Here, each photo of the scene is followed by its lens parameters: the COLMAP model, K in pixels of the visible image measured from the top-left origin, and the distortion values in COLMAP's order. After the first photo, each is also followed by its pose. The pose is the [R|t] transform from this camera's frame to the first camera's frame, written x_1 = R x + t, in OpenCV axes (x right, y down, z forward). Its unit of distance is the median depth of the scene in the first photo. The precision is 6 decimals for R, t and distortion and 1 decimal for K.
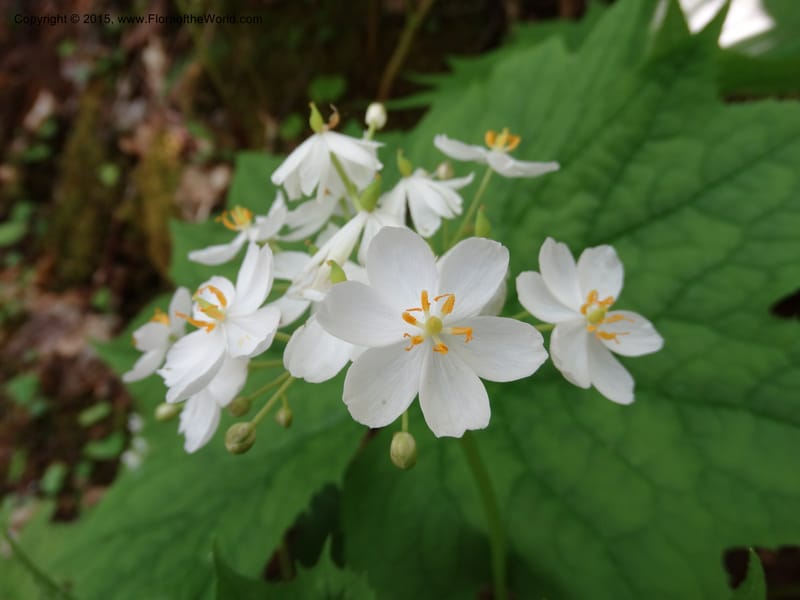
lens RADIAL K [[575.7, 0, 400.0], [0, 575.7, 300.0], [0, 0, 1]] dist [0.000493, 0.000686]
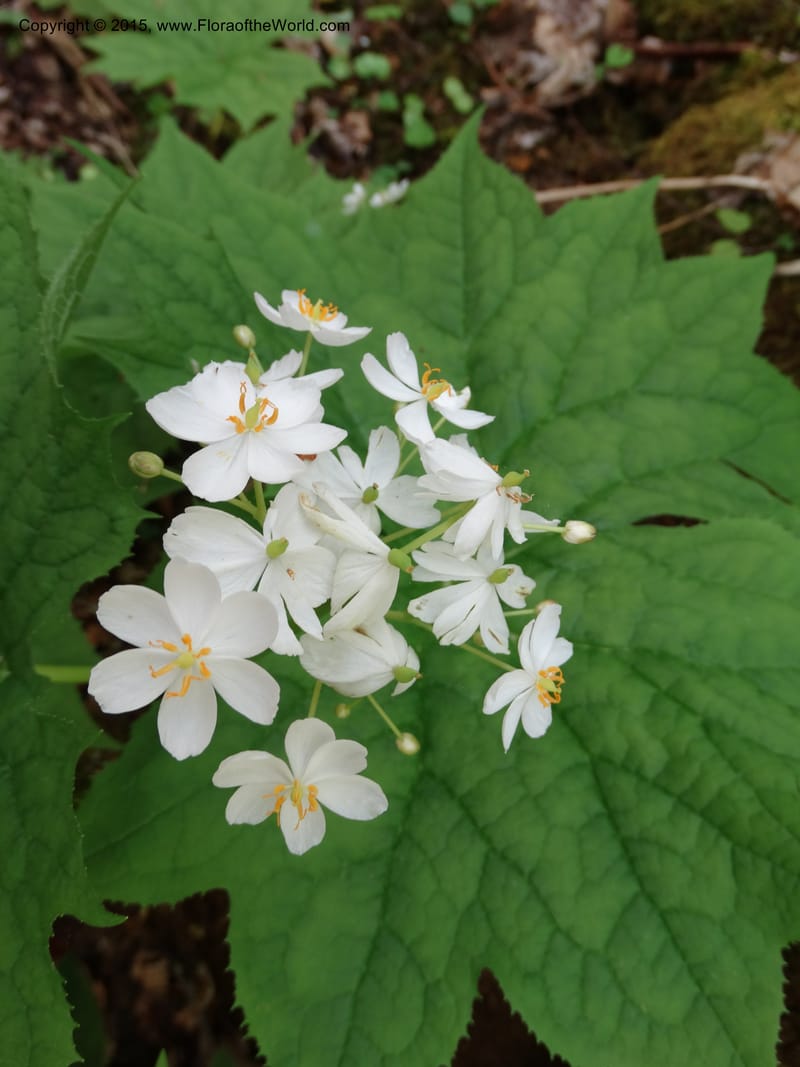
lens RADIAL K [[772.2, 0, 399.0], [0, 772.2, 538.3], [0, 0, 1]] dist [0.001587, 0.004005]
pose [[0.097362, 0.993825, 0.053215, -0.067467], [-0.925828, 0.070822, 0.371251, -0.283764], [0.365190, -0.085413, 0.927006, -0.067663]]
